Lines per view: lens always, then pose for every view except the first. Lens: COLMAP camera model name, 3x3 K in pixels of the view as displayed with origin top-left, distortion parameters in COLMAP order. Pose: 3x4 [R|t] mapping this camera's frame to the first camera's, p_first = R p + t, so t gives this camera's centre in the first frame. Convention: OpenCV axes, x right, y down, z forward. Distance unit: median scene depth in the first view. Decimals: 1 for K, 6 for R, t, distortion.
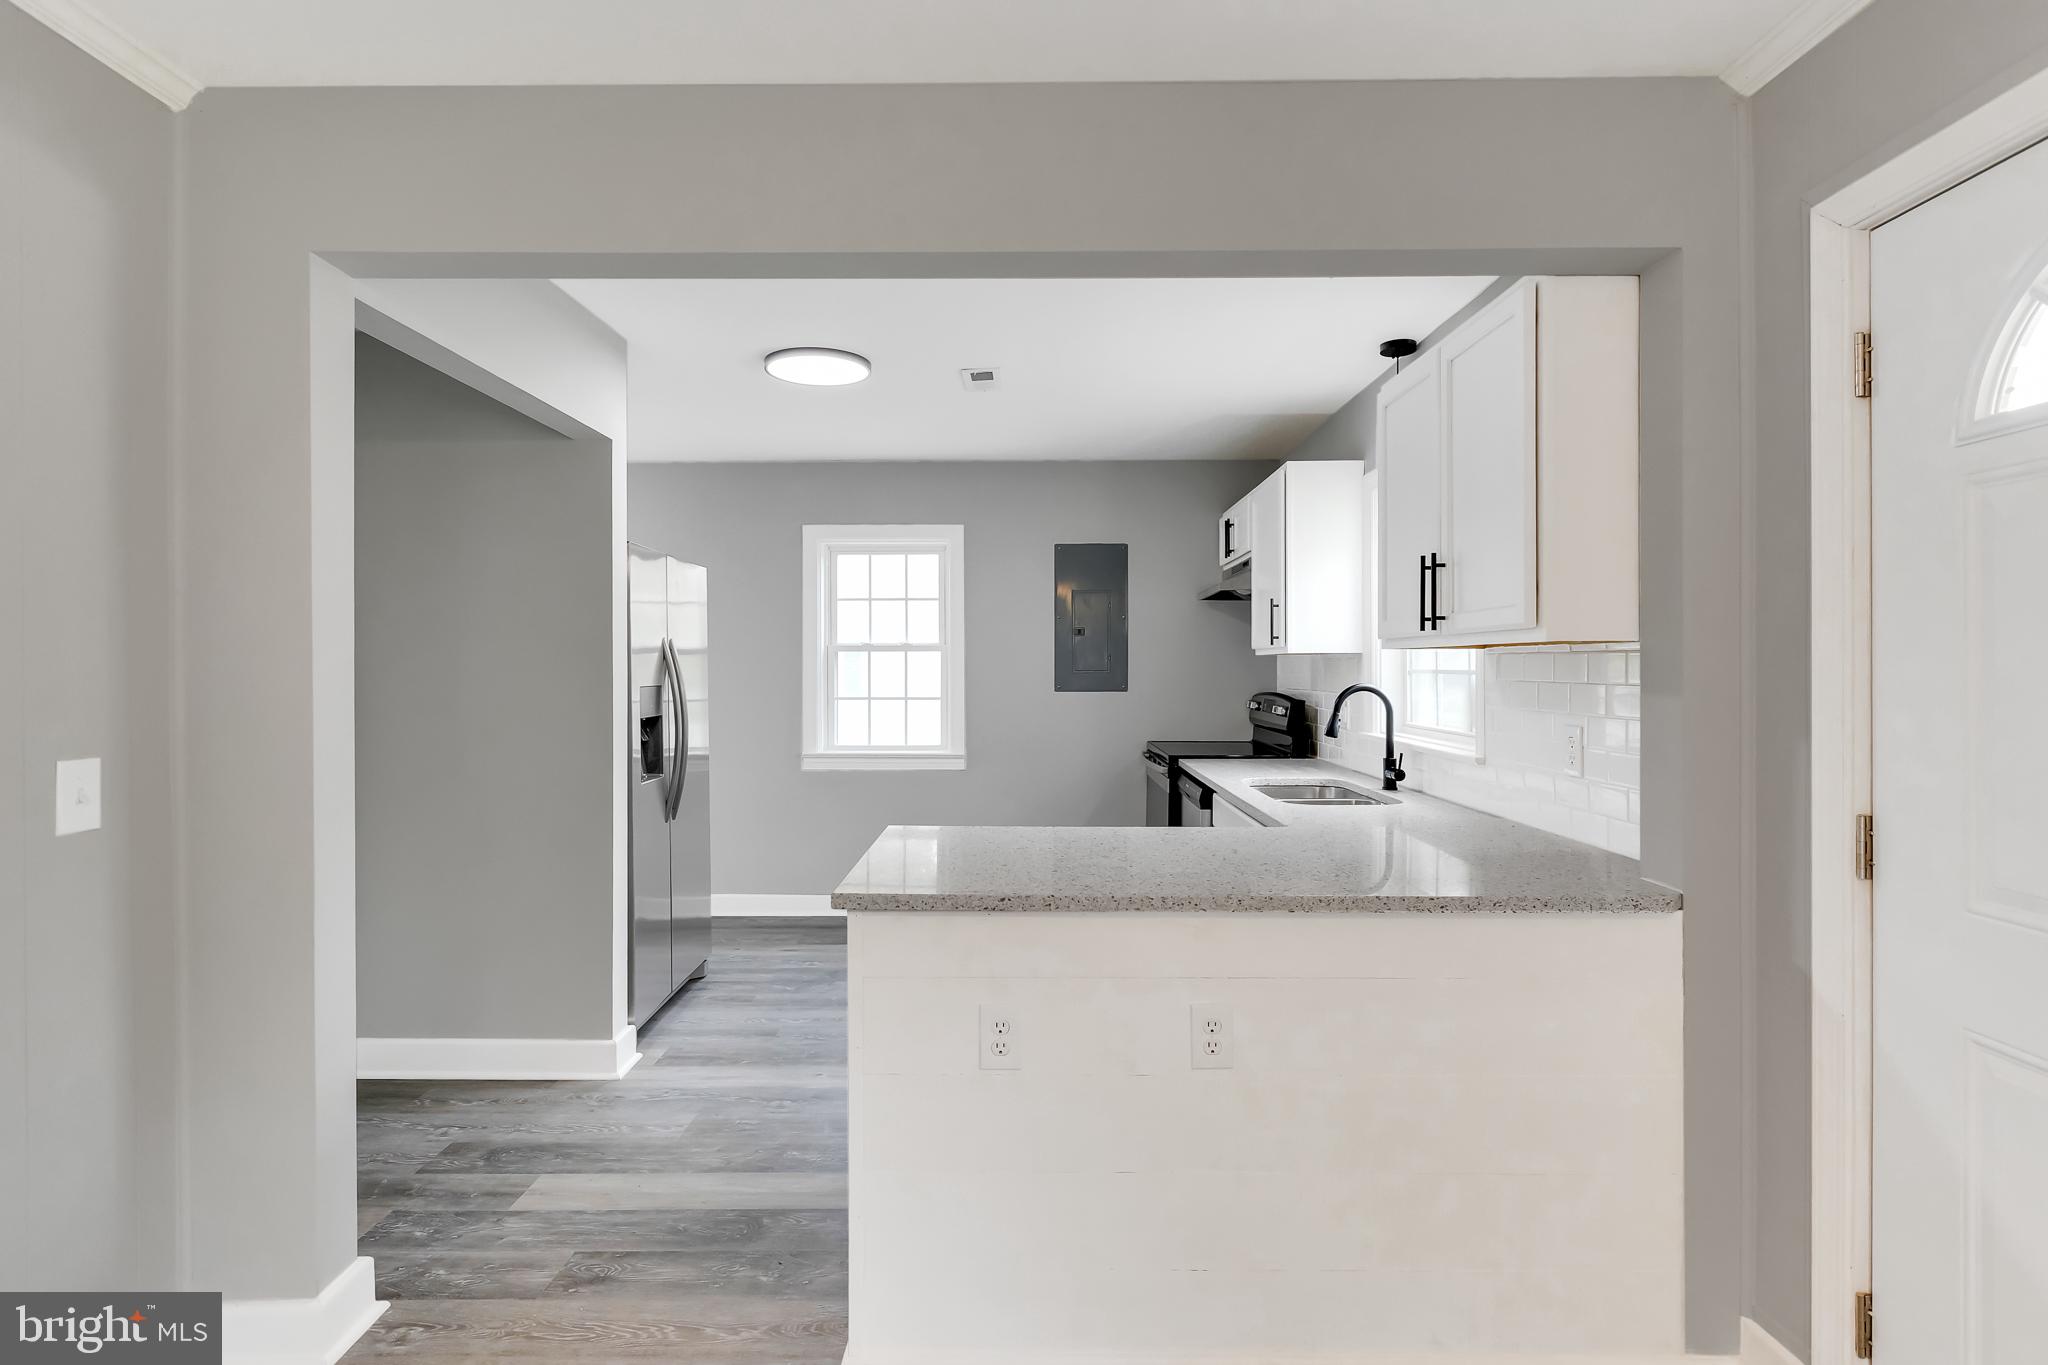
lens RADIAL K [[1001.4, 0, 1013.4], [0, 1001.4, 669.5], [0, 0, 1]] dist [-0.001244, -0.002248]
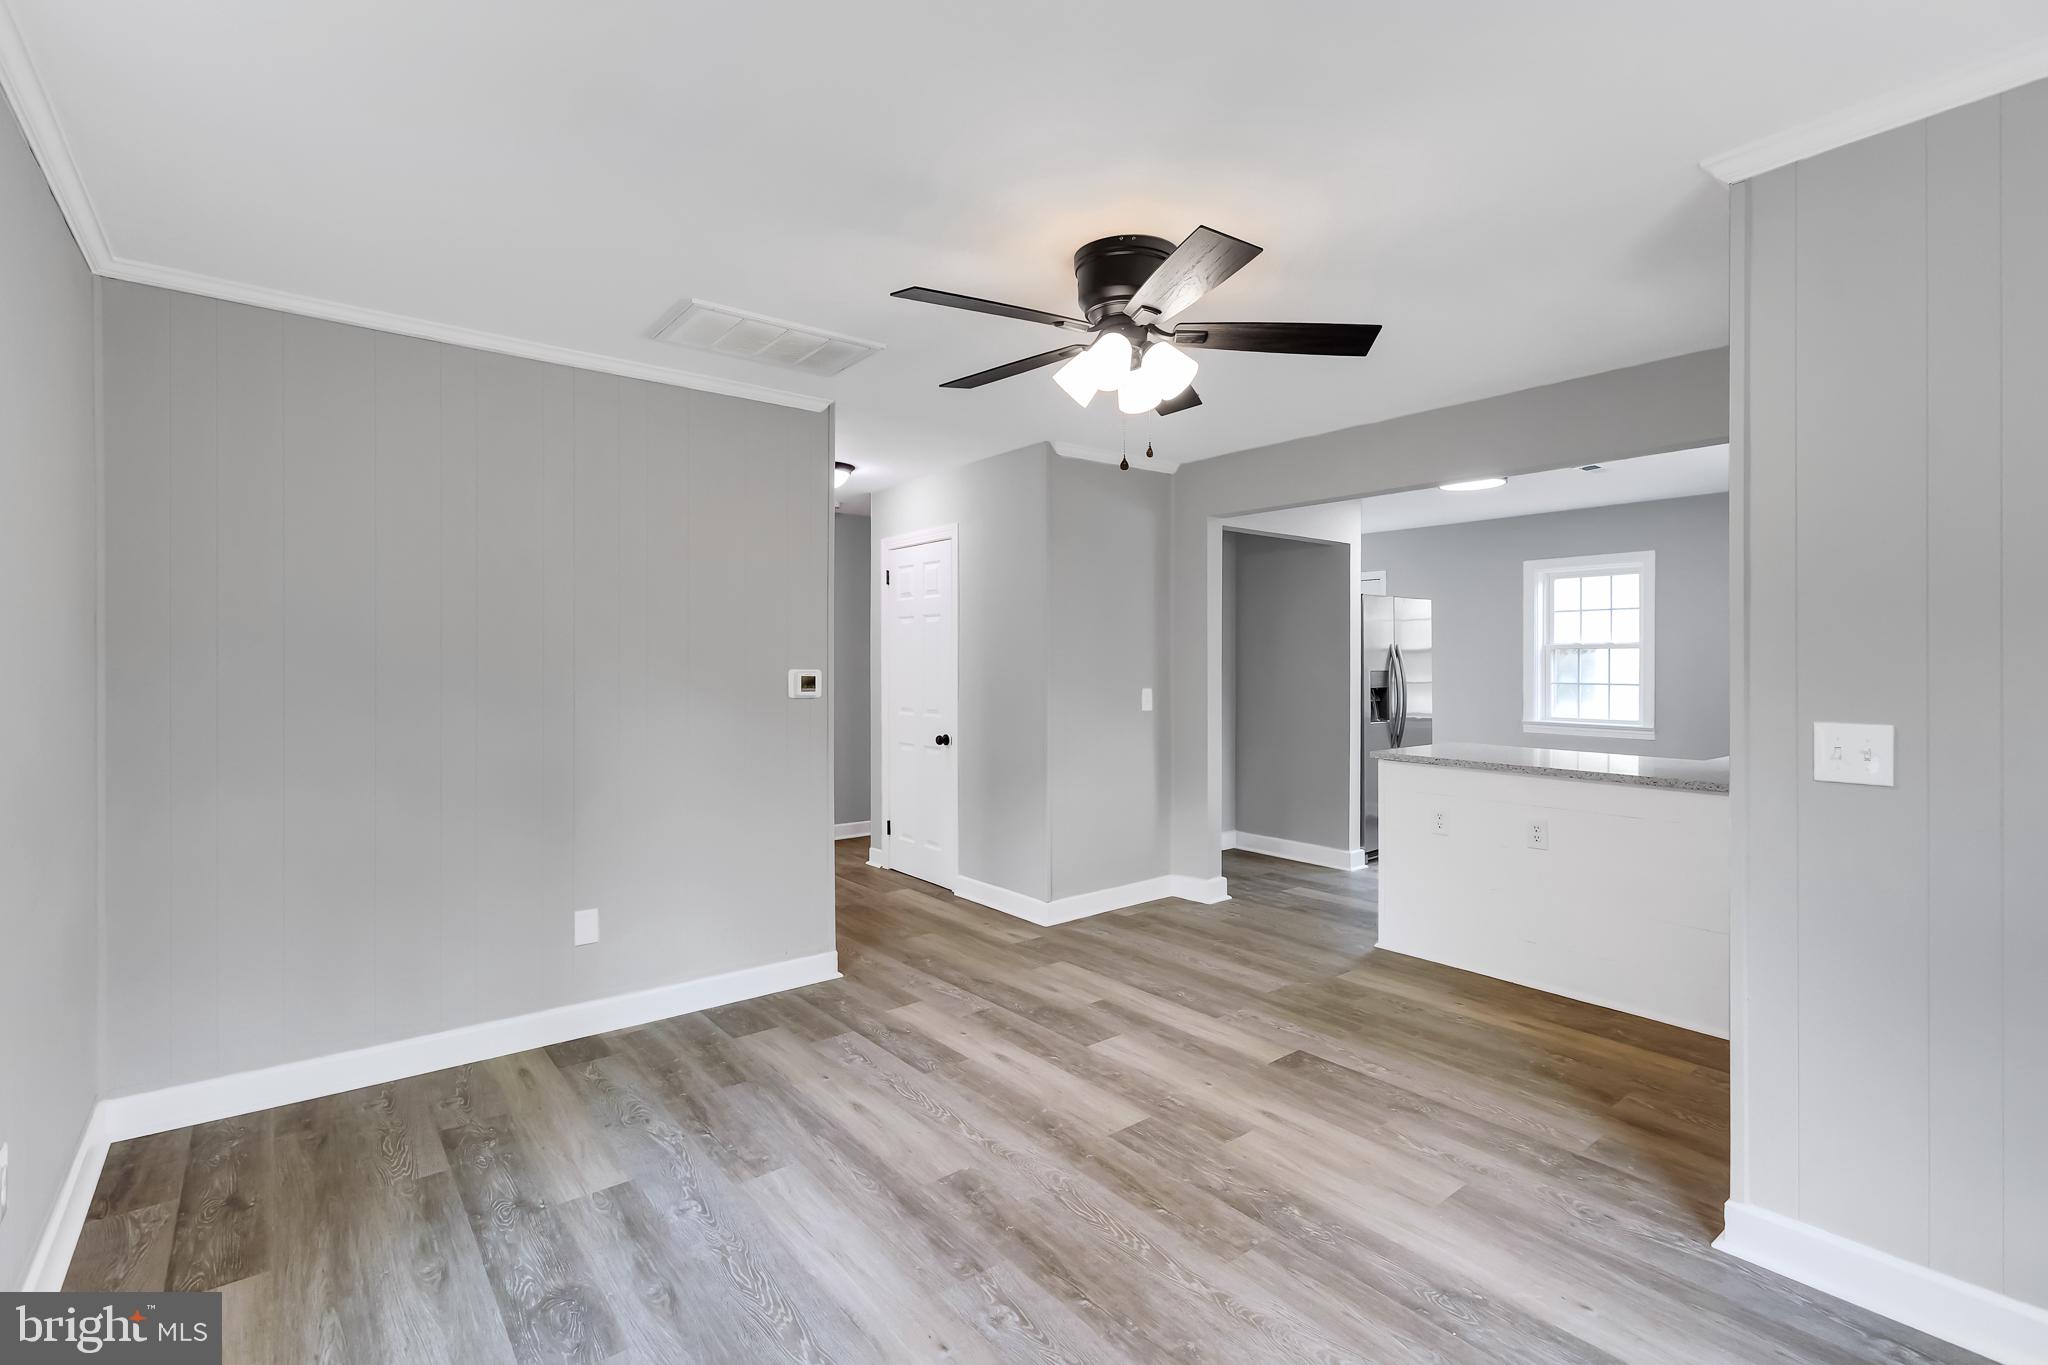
lens RADIAL K [[925.9, 0, 1014.0], [0, 925.9, 672.9], [0, 0, 1]] dist [-0.000151, -0.001452]
pose [[0.626240, 0.010804, -0.779556, 0.405313], [-0.002504, 0.999927, 0.011847, 0.001379], [0.779626, -0.005467, 0.626221, -0.435018]]
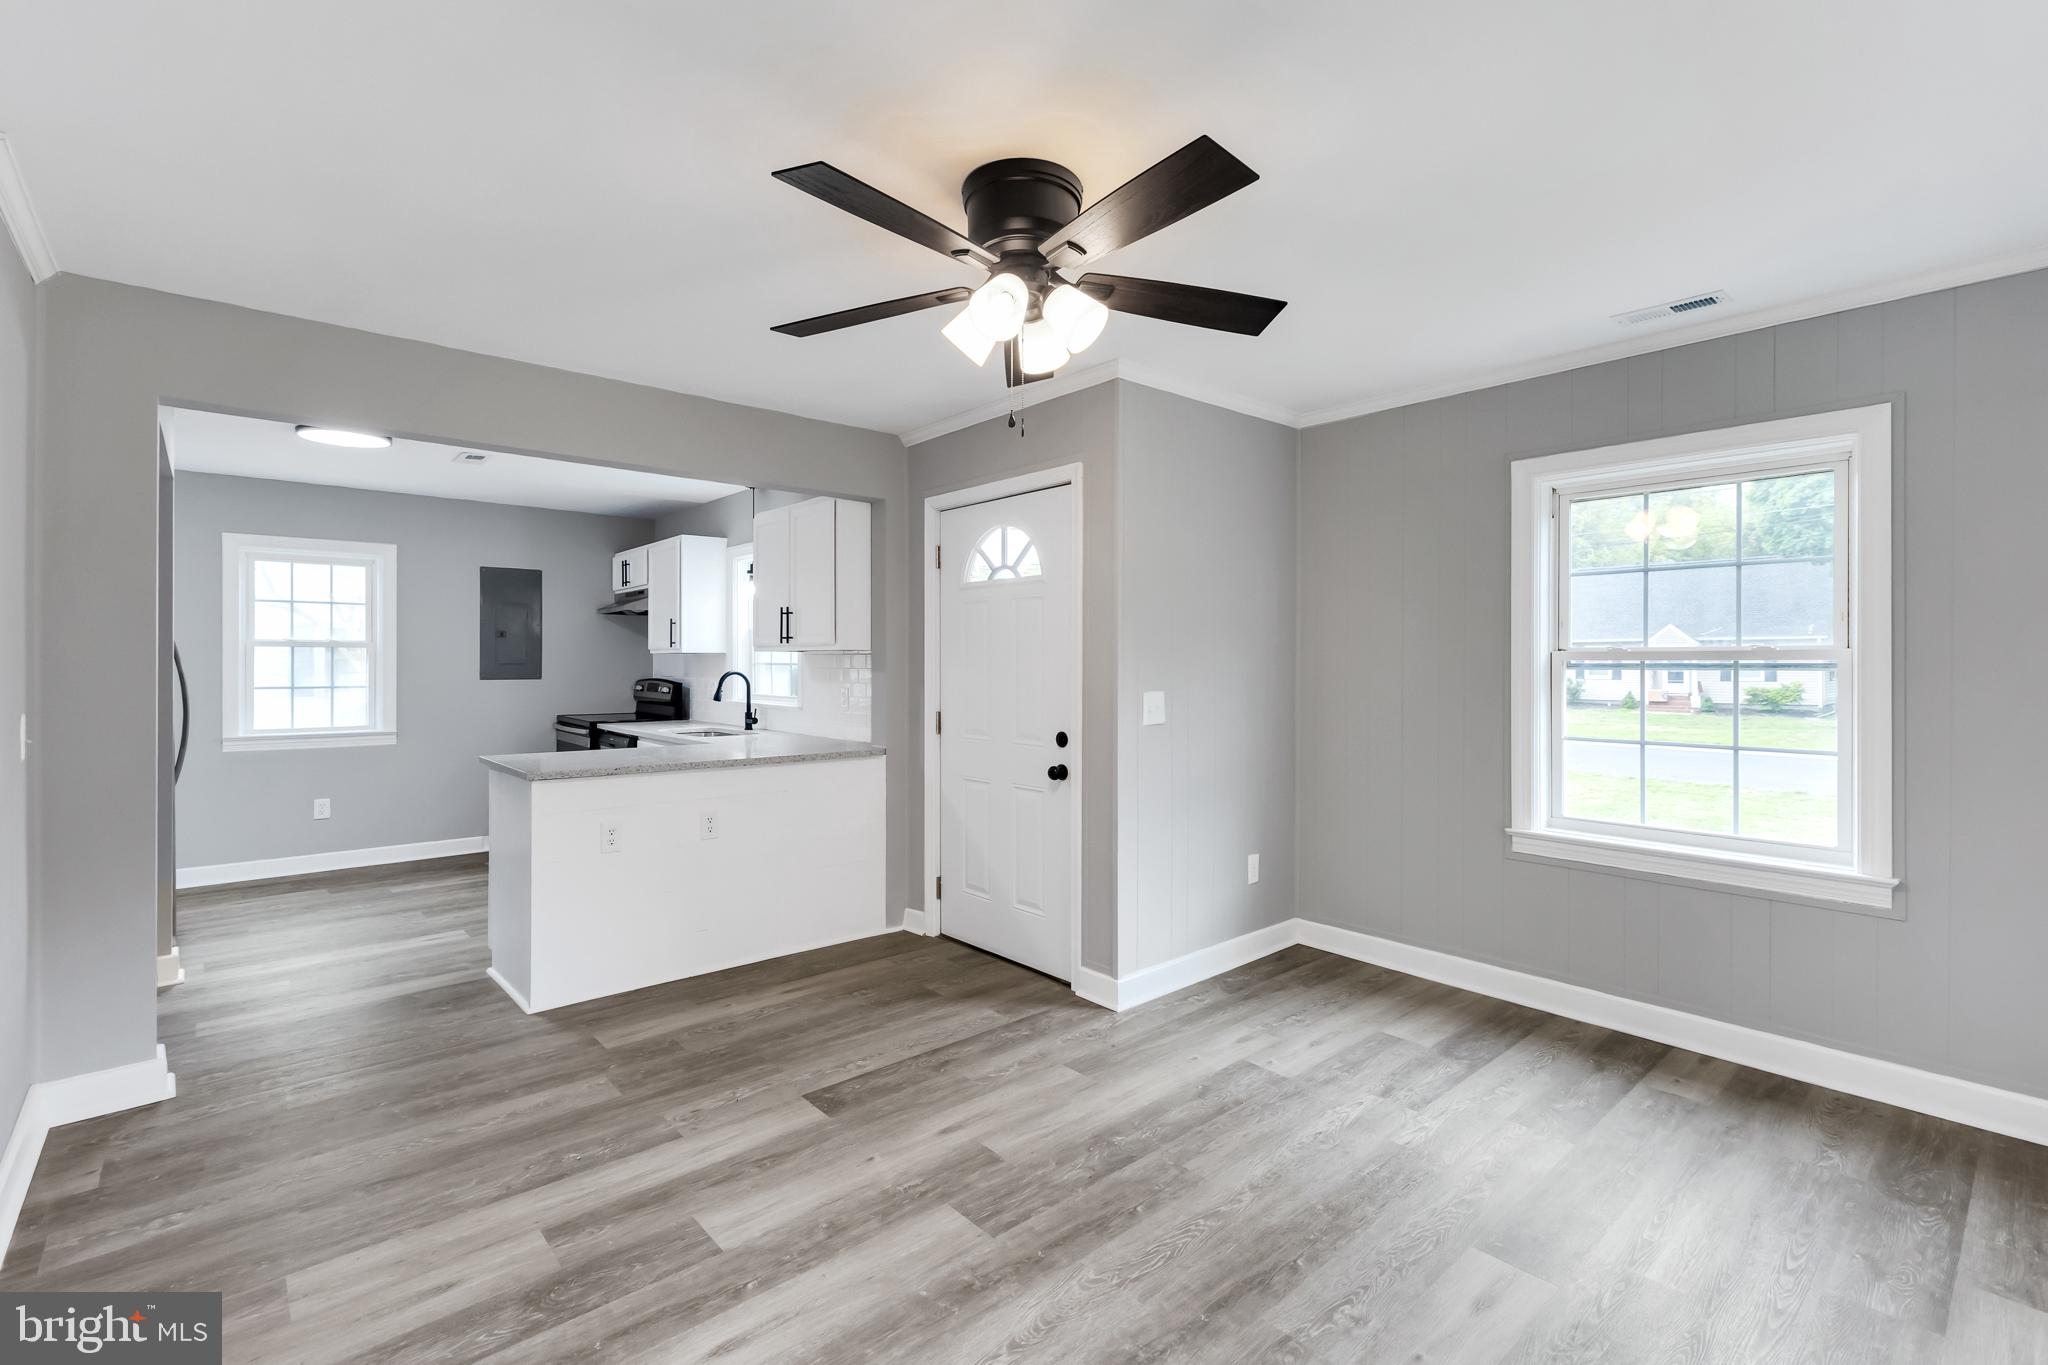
lens RADIAL K [[915.2, 0, 1014.0], [0, 915.2, 663.4], [0, 0, 1]] dist [0.006947, -0.002980]
pose [[0.745862, 0.002576, 0.666095, -0.261442], [-0.000657, 0.999995, -0.003131, 0.004544], [-0.666100, 0.001897, 0.745860, -0.389743]]
